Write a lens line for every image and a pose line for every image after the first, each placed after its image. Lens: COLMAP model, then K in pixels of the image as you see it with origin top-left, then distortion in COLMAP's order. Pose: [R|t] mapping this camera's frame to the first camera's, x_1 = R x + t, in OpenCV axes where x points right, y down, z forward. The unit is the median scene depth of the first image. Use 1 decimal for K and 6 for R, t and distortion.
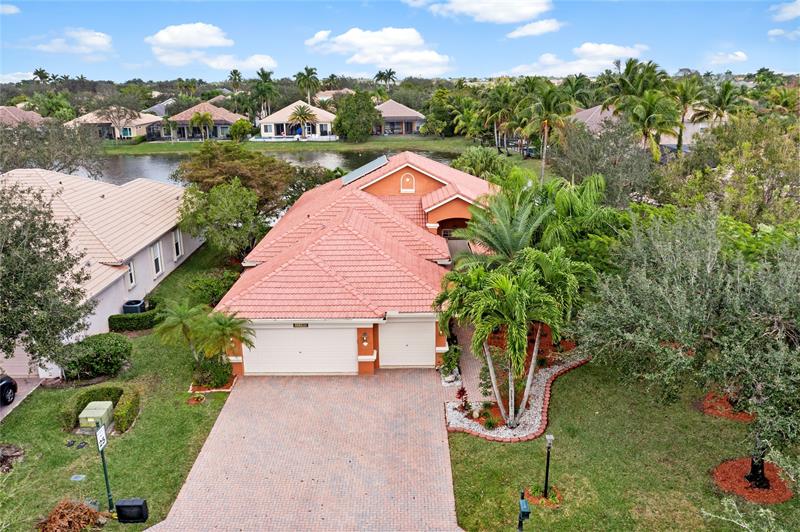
lens RADIAL K [[645.1, 0, 396.0], [0, 645.1, 266.1], [0, 0, 1]] dist [-0.019610, 0.001321]
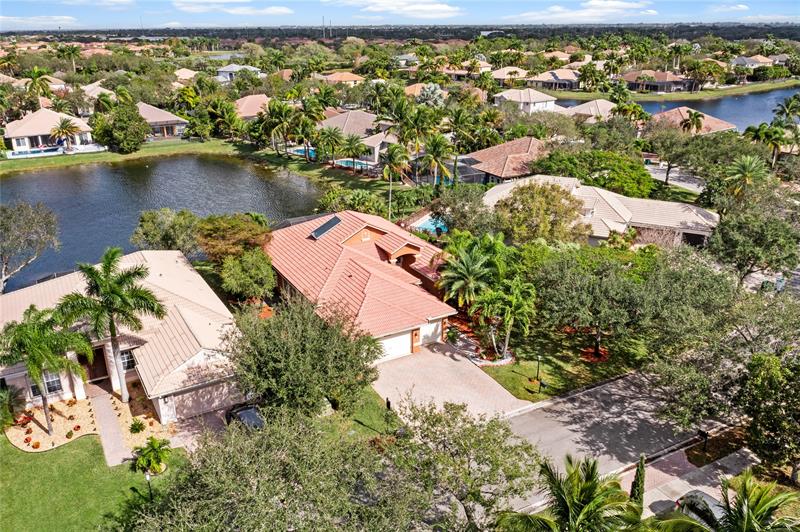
lens RADIAL K [[645.1, 0, 401.2], [0, 645.1, 267.8], [0, 0, 1]] dist [-0.019610, 0.001321]
pose [[0.863598, -0.172936, 0.473595, -0.806240], [0.133041, 0.984205, 0.116790, -0.263159], [-0.486312, -0.037852, 0.872965, -0.549605]]
